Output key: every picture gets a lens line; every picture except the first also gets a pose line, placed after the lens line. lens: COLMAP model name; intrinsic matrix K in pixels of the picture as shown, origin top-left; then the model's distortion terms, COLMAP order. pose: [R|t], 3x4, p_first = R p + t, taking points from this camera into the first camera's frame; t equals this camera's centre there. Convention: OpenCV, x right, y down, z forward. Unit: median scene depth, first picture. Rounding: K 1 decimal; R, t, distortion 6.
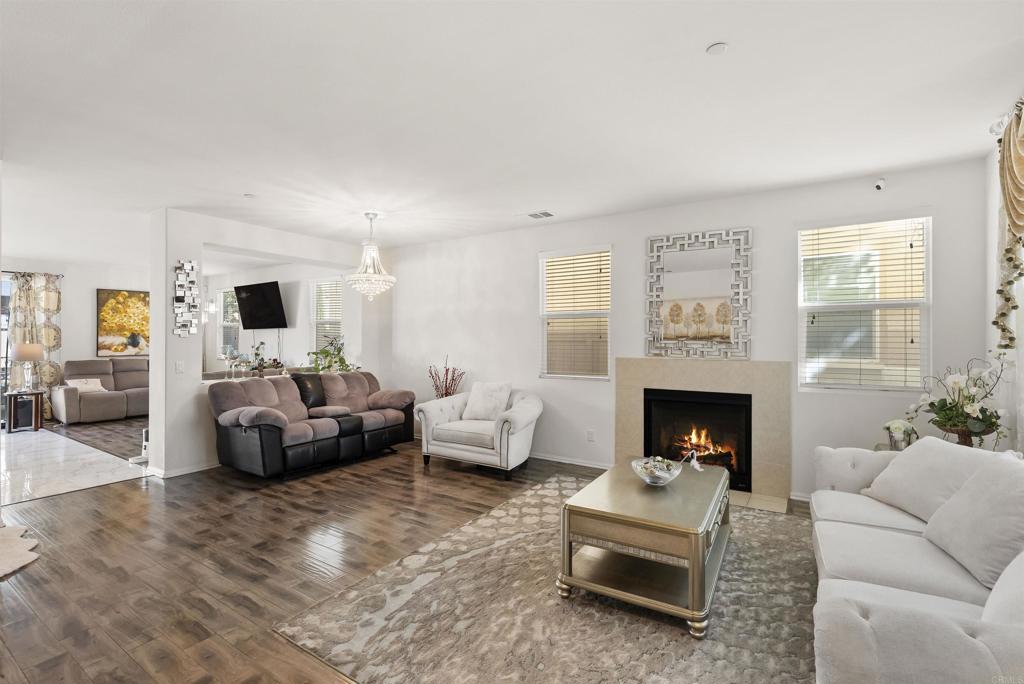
lens RADIAL K [[462.9, 0, 512.0], [0, 462.9, 342.0], [0, 0, 1]] dist [-0.001251, 0.000250]
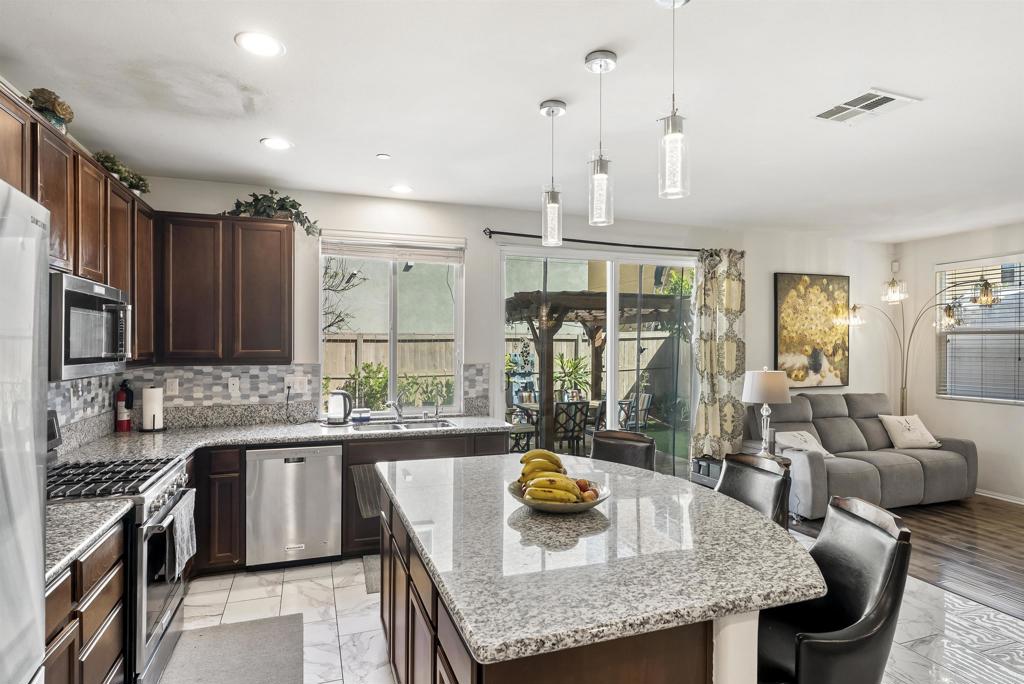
lens RADIAL K [[552.7, 0, 510.9], [0, 552.7, 346.9], [0, 0, 1]] dist [-0.006646, 0.000141]
pose [[0.800407, 0.005180, -0.599434, -0.746007], [-0.006453, 0.999979, 0.000025, -0.019278], [0.599422, 0.003848, 0.800424, 0.238887]]
